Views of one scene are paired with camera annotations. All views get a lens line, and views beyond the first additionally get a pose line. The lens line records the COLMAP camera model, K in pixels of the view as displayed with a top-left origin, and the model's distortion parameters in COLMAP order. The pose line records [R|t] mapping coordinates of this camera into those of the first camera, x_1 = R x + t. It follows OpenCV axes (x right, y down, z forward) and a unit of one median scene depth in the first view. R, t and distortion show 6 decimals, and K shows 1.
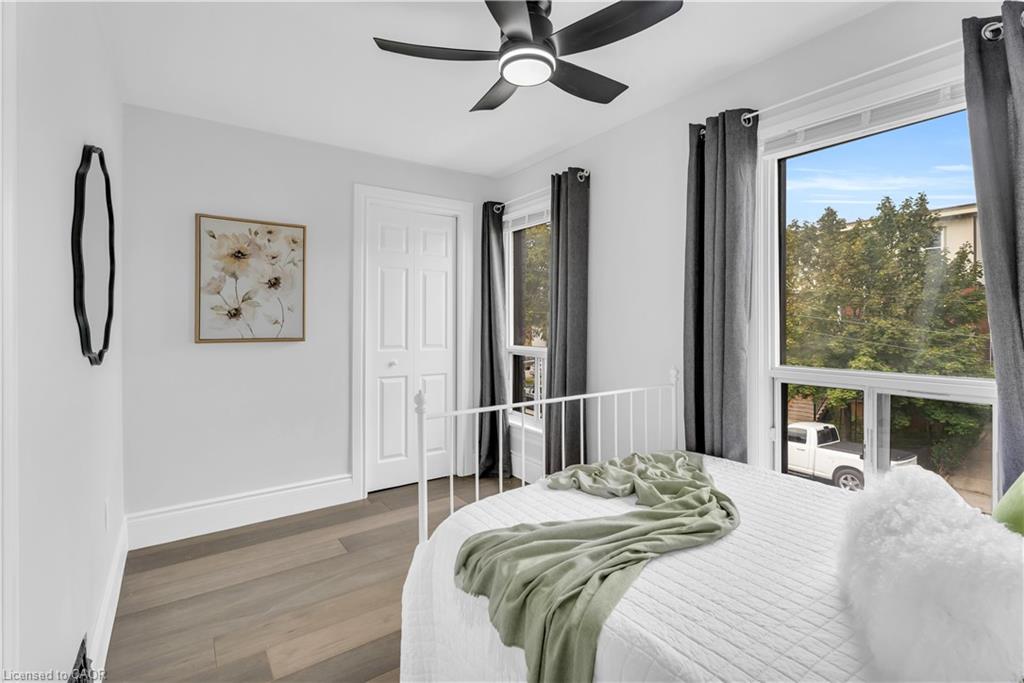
lens RADIAL K [[475.2, 0, 512.2], [0, 475.2, 328.8], [0, 0, 1]] dist [-0.000130, -0.000110]
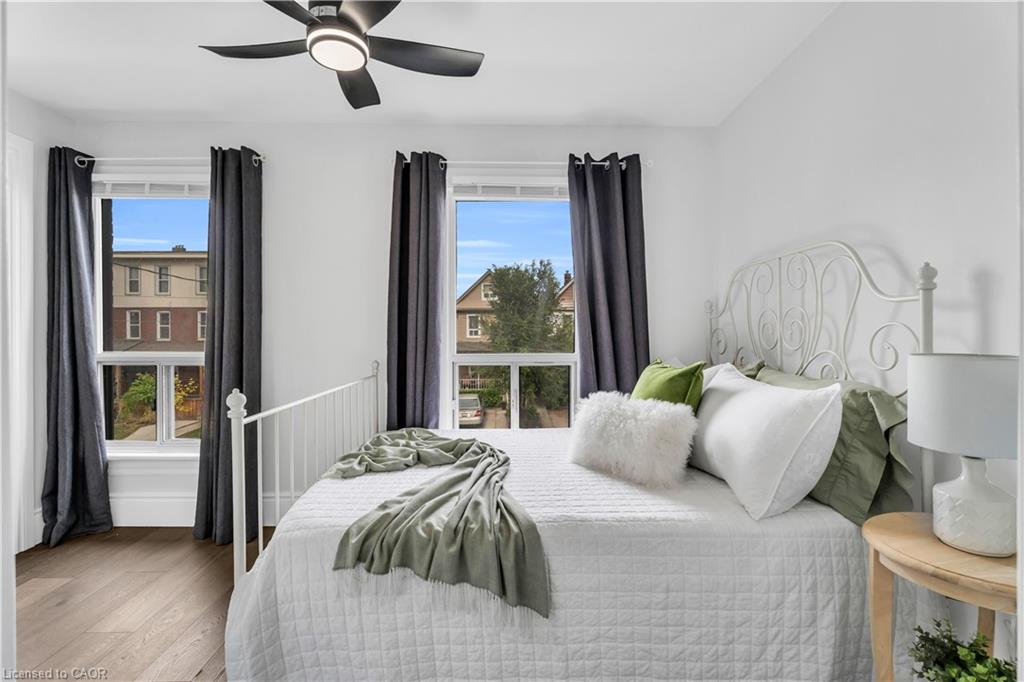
lens RADIAL K [[464.6, 0, 514.1], [0, 464.6, 340.8], [0, 0, 1]] dist [-0.000602, 0.000324]
pose [[0.561242, -0.015406, 0.827509, -0.433064], [0.011449, 0.999876, 0.010849, 0.029424], [-0.827573, 0.003386, 0.561348, 0.119136]]
